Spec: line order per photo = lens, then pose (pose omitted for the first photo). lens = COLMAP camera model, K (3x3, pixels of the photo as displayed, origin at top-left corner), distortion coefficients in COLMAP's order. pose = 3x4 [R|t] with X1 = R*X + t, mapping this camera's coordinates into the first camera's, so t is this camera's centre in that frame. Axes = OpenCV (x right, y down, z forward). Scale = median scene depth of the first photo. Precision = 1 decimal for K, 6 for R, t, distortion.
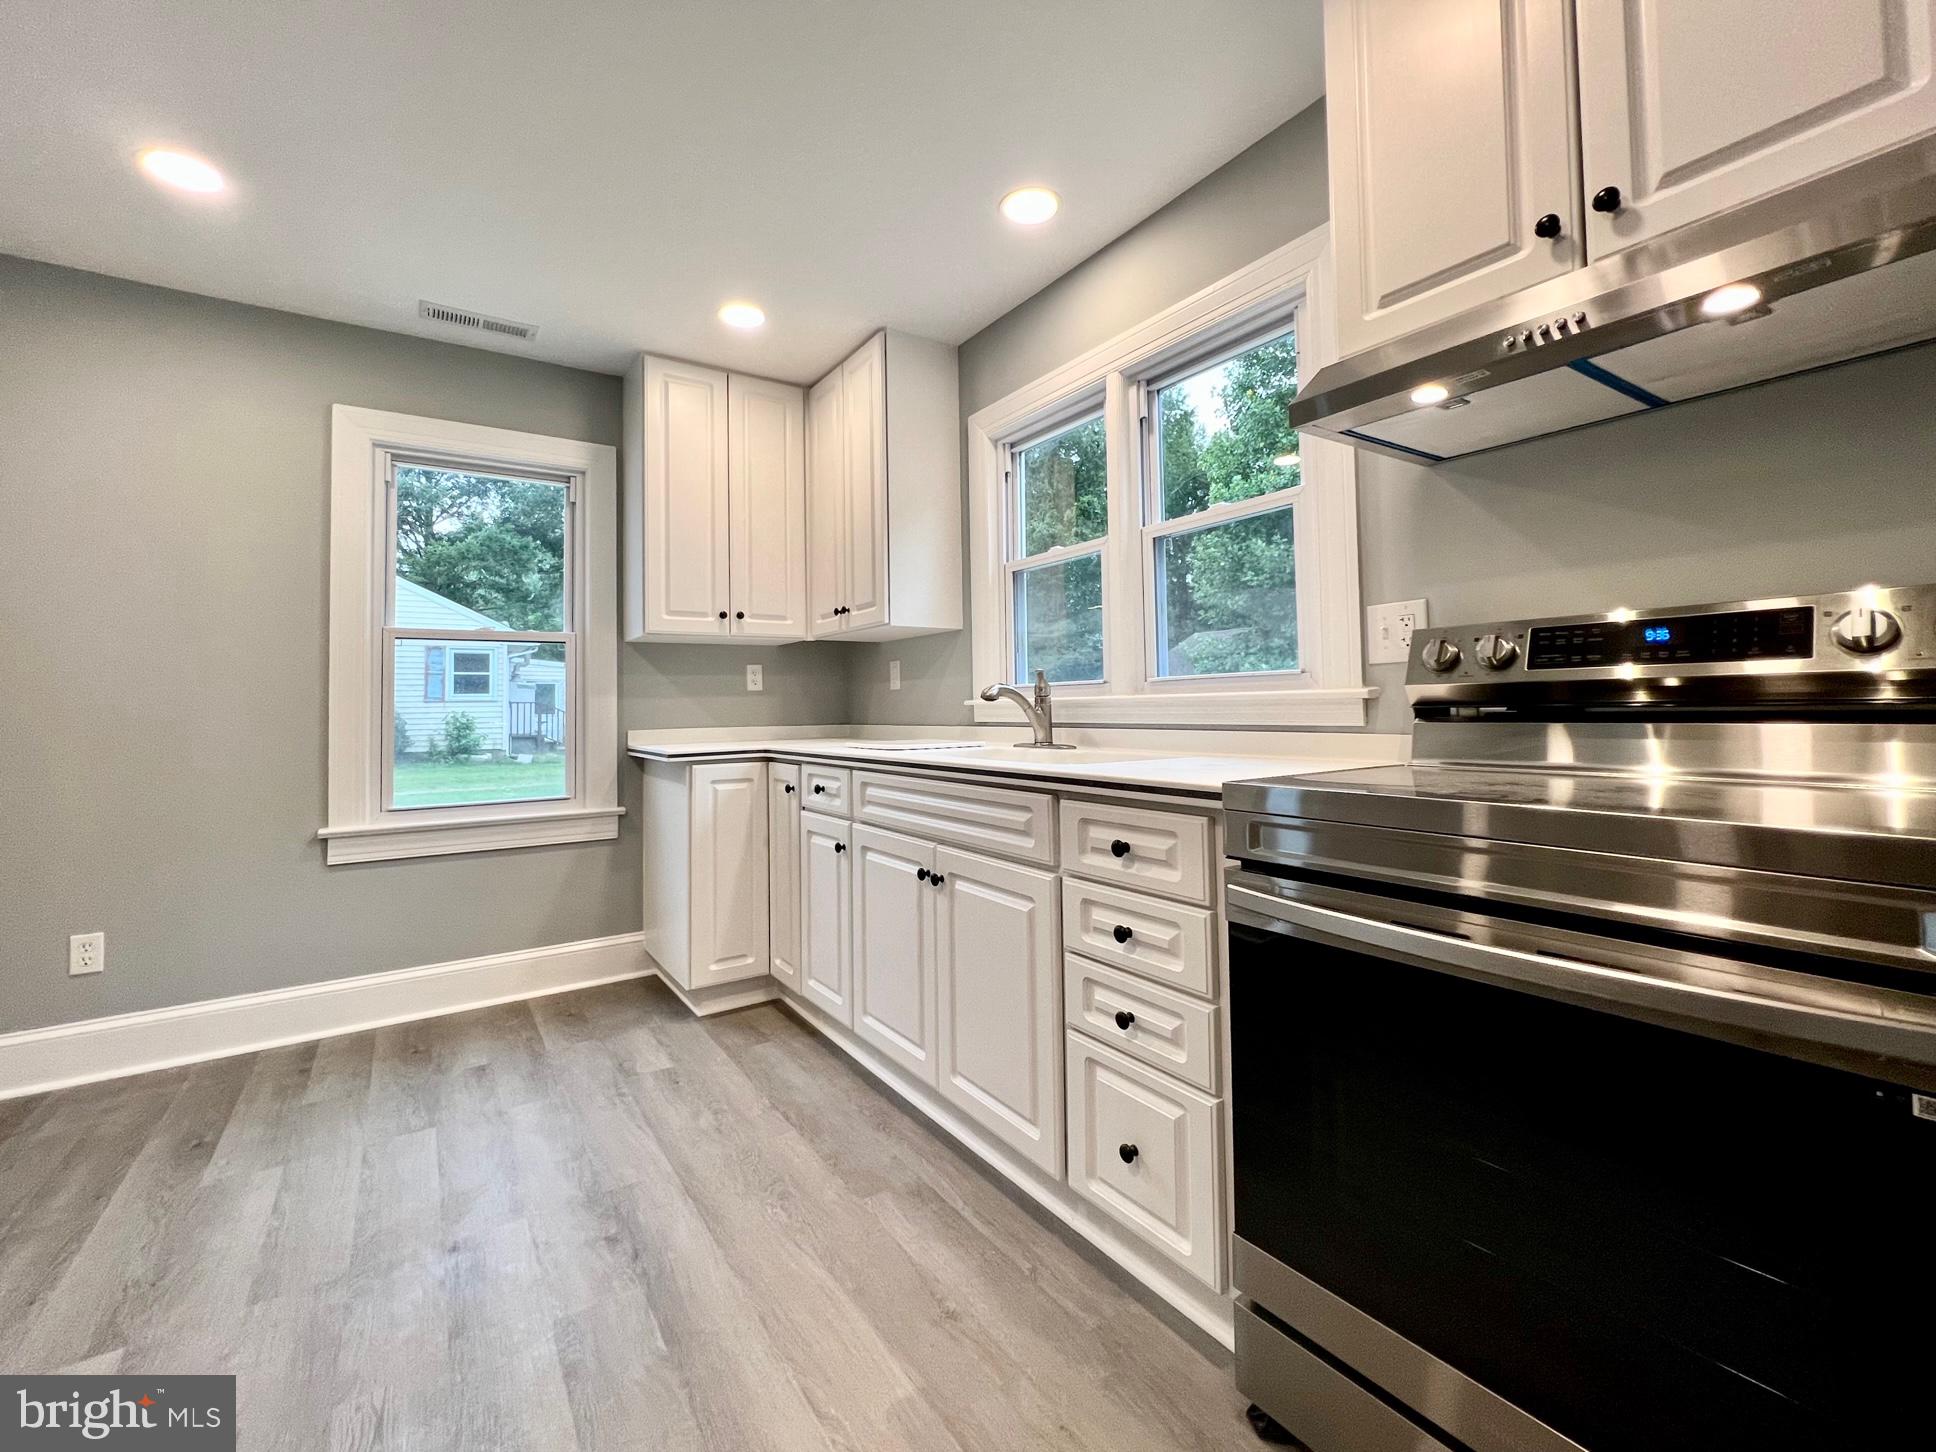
lens RADIAL K [[827.7, 0, 964.1], [0, 827.7, 678.7], [0, 0, 1]] dist [0.000777, -0.000242]
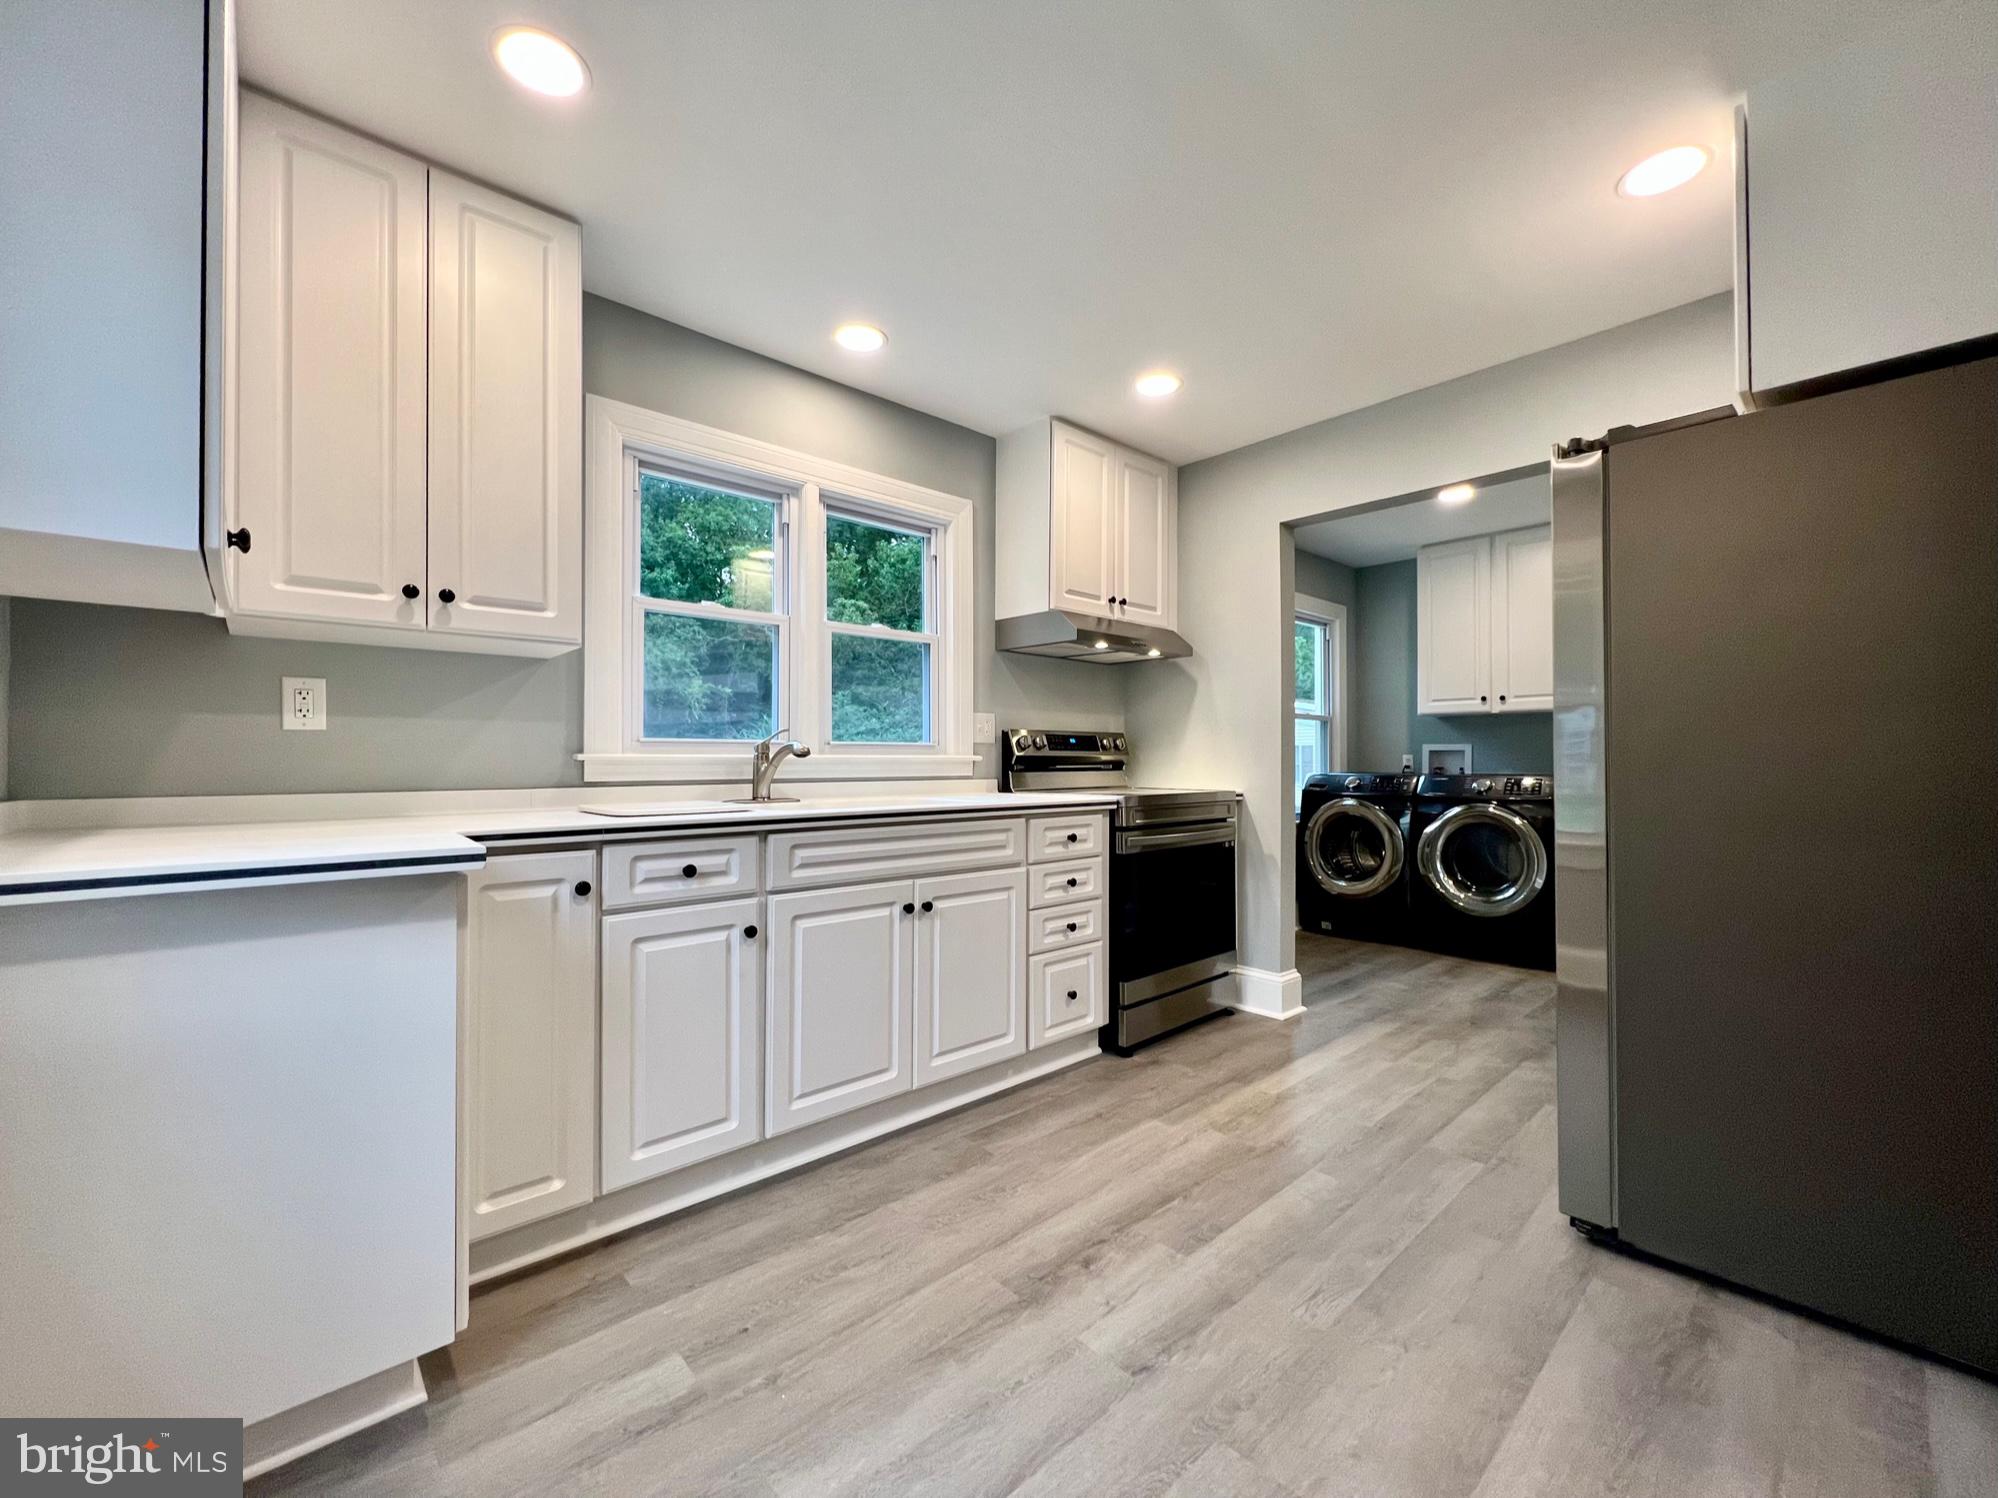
lens RADIAL K [[809.9, 0, 1003.0], [0, 809.9, 752.3], [0, 0, 1]] dist [0.000422, 0.000123]
pose [[-0.158928, 0.025569, 0.986959, -1.047400], [-0.031561, 0.999022, -0.030964, 0.045274], [-0.986786, -0.036071, -0.157966, 0.936255]]
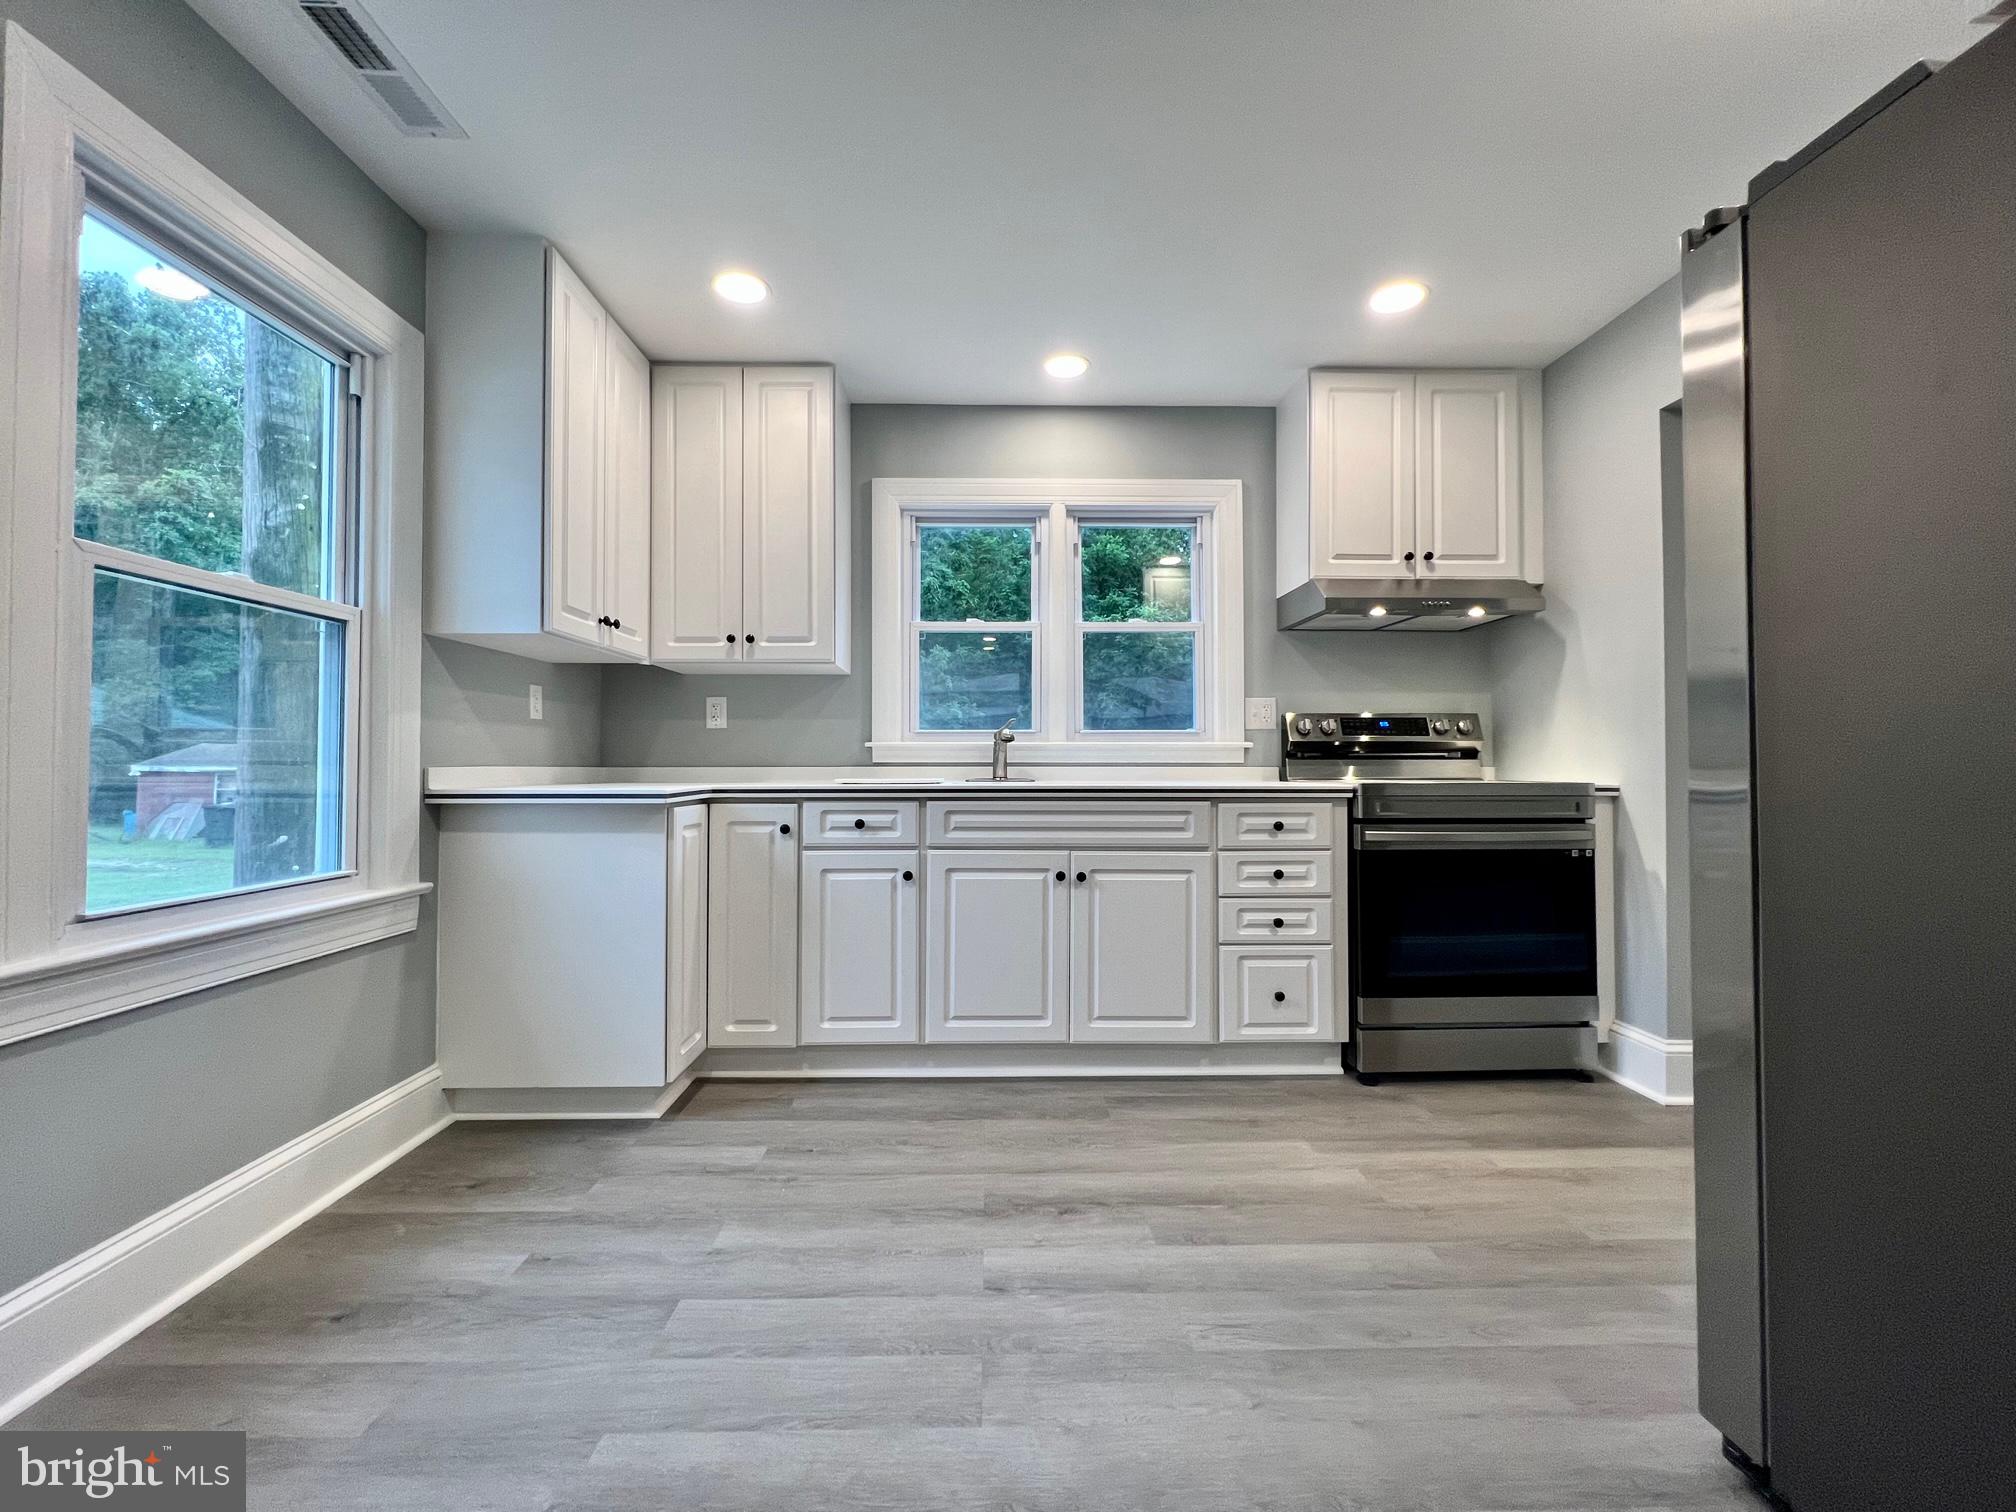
lens RADIAL K [[816.8, 0, 1010.6], [0, 816.8, 753.9], [0, 0, 1]] dist [0.000214, 0.000113]
pose [[0.529885, 0.029174, 0.847568, -1.021023], [-0.037287, 0.999243, -0.011083, 0.058934], [-0.847249, -0.025730, 0.530572, 0.362212]]
